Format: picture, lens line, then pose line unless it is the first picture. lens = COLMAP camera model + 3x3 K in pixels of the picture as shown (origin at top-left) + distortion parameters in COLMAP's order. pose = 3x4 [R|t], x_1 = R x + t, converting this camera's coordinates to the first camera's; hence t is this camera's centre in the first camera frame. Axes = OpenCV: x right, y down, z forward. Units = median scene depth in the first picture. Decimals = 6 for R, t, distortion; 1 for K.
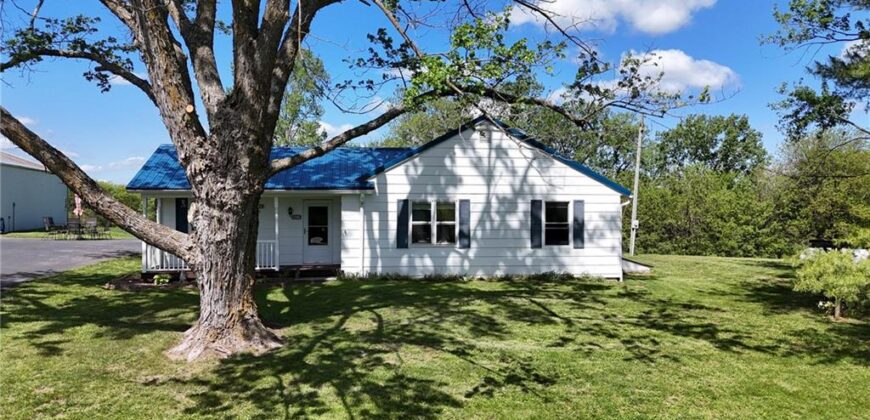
lens RADIAL K [[643.6, 0, 435.0], [0, 643.6, 210.0], [0, 0, 1]] dist [0.085694, -0.076607]
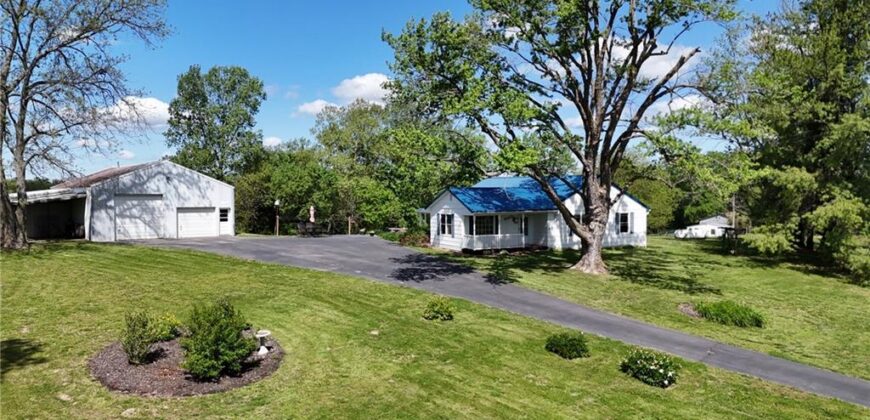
lens RADIAL K [[643.6, 0, 435.0], [0, 643.6, 210.0], [0, 0, 1]] dist [0.085694, -0.076607]
pose [[0.929335, -0.009399, 0.369119, -1.284389], [0.001737, 0.999776, 0.021085, -0.075227], [-0.369234, -0.018954, 0.929143, -0.838660]]
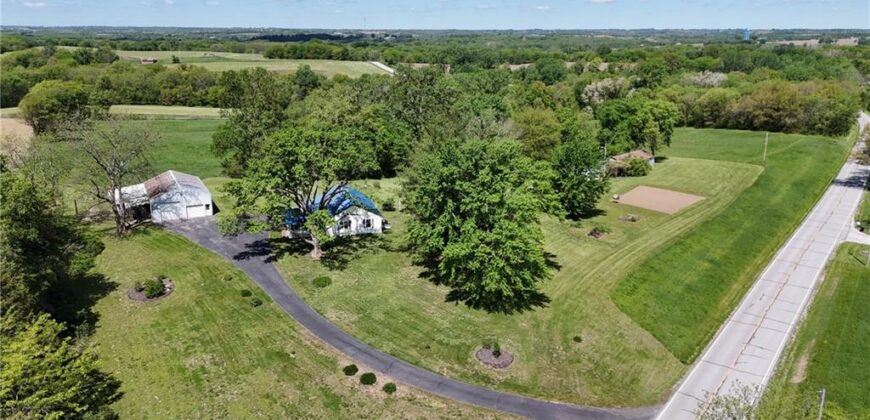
lens RADIAL K [[643.6, 0, 435.0], [0, 643.6, 210.0], [0, 0, 1]] dist [0.085694, -0.076607]
pose [[0.984495, -0.037073, 0.171451, -0.169350], [-0.008209, 0.966603, 0.256147, -1.412739], [-0.175222, -0.253583, 0.951311, -3.941810]]
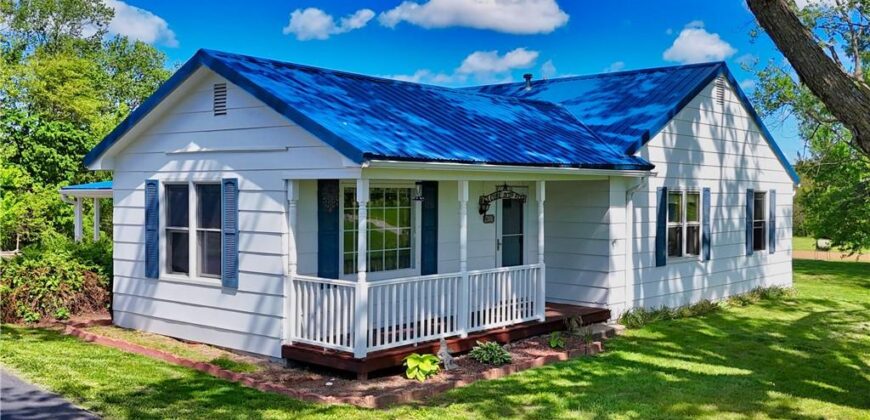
lens RADIAL K [[870.9, 0, 435.0], [0, 870.9, 210.0], [0, 0, 1]] dist [-0.000860, -0.336851]
pose [[0.742830, -0.010271, 0.669402, -0.759790], [0.003411, 0.999927, 0.011558, -0.004205], [-0.669472, -0.006302, 0.742811, 0.526051]]
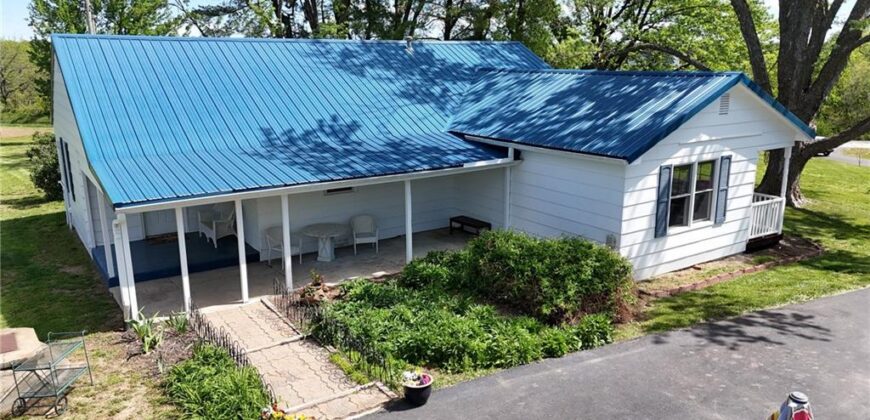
lens RADIAL K [[643.6, 0, 435.0], [0, 643.6, 210.0], [0, 0, 1]] dist [0.085694, -0.076607]
pose [[-0.436547, -0.206731, 0.875608, -0.948986], [0.016707, 0.971211, 0.237633, -0.129710], [-0.899526, 0.118367, -0.420525, 1.605389]]
